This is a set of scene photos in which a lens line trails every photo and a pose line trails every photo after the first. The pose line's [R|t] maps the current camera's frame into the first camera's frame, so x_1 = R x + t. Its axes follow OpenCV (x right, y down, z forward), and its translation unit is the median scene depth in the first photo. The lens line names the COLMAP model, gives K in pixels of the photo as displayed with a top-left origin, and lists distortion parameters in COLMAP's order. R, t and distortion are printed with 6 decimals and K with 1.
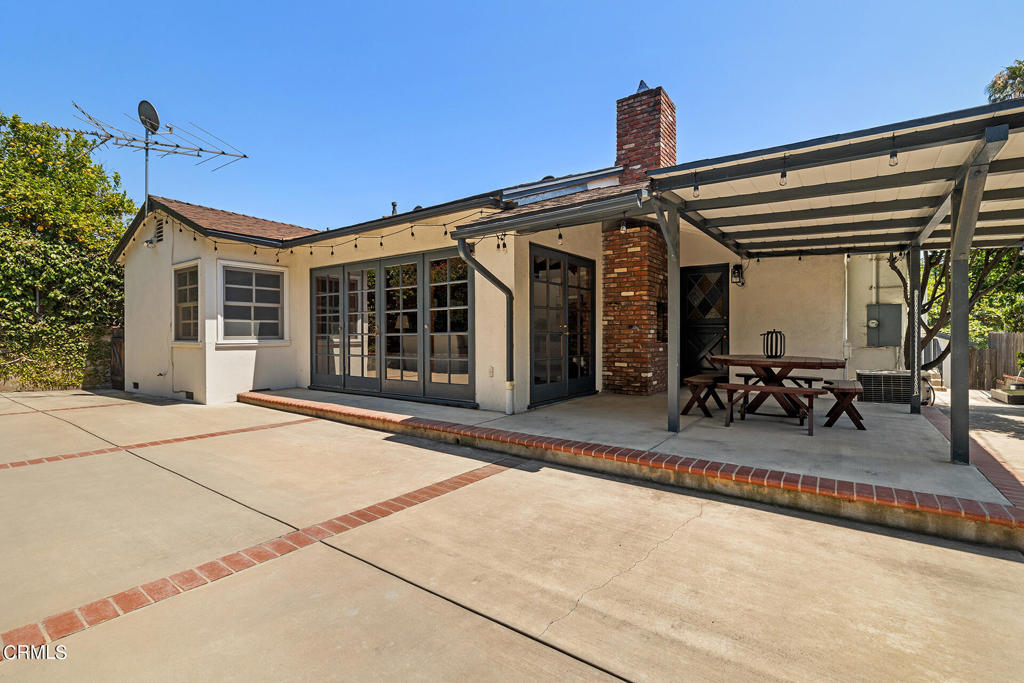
lens RADIAL K [[465.4, 0, 510.6], [0, 465.4, 338.1], [0, 0, 1]] dist [-0.004431, -0.000239]
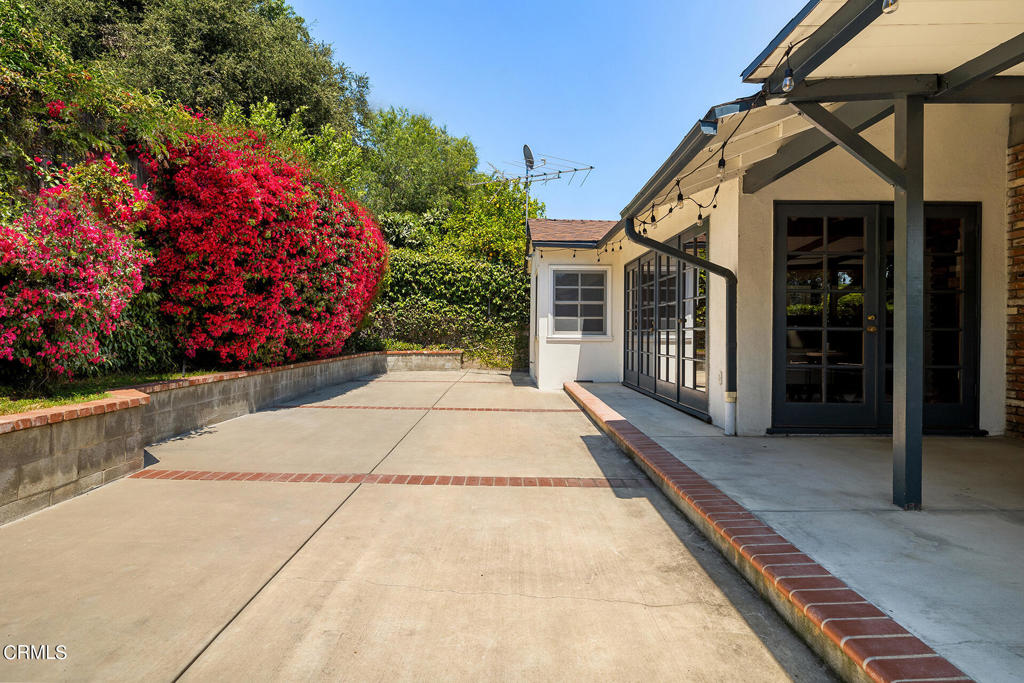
lens RADIAL K [[509.2, 0, 510.9], [0, 509.2, 334.0], [0, 0, 1]] dist [-0.002730, 0.000058]
pose [[0.589652, 0.009619, -0.807600, 0.339637], [-0.014127, 0.999899, 0.001594, 0.002192], [0.807534, 0.010469, 0.589728, 0.166488]]
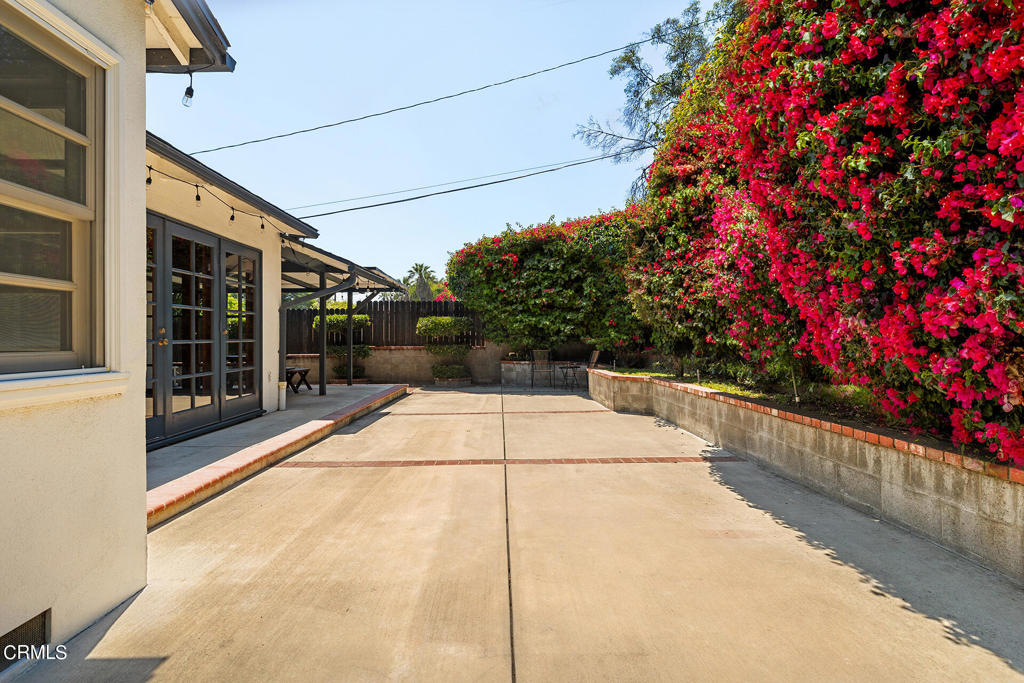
lens RADIAL K [[509.2, 0, 512.1], [0, 509.2, 341.1], [0, 0, 1]] dist [-0.002730, 0.000058]
pose [[-0.604372, 0.001804, 0.796700, -1.002698], [0.010615, 0.999927, 0.005788, -0.007375], [-0.796631, 0.011955, -0.604347, 0.965032]]
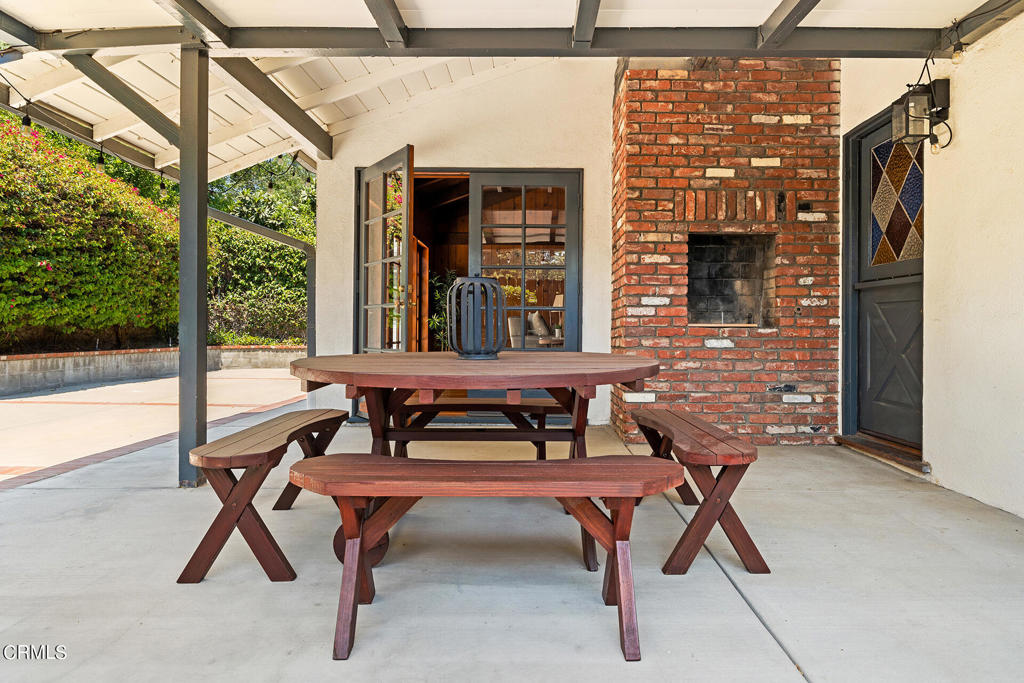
lens RADIAL K [[600.3, 0, 514.0], [0, 600.3, 333.6], [0, 0, 1]] dist [-0.003943, -0.000115]
pose [[0.565842, 0.009721, -0.824456, 0.680689], [-0.015363, 0.999881, 0.001246, 0.017683], [0.824371, 0.011961, 0.565924, 0.547770]]
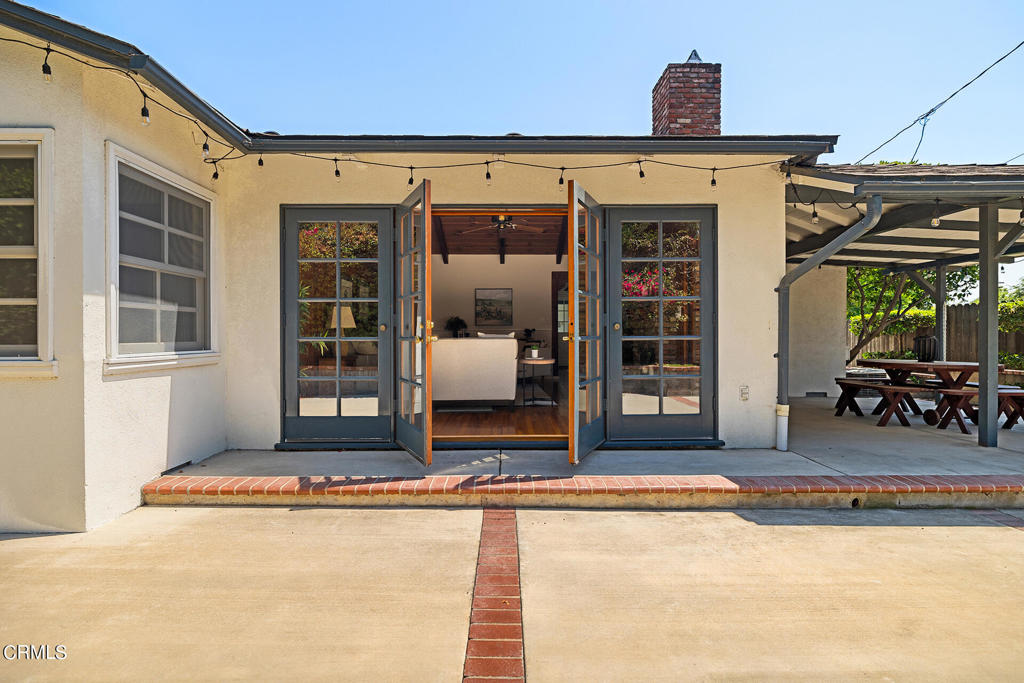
lens RADIAL K [[509.2, 0, 507.9], [0, 509.2, 336.3], [0, 0, 1]] dist [-0.002730, 0.000058]
pose [[0.805188, 0.002707, 0.593013, -0.601705], [0.003988, 0.999942, -0.009980, -0.004288], [-0.593006, 0.010401, 0.805131, 0.462519]]
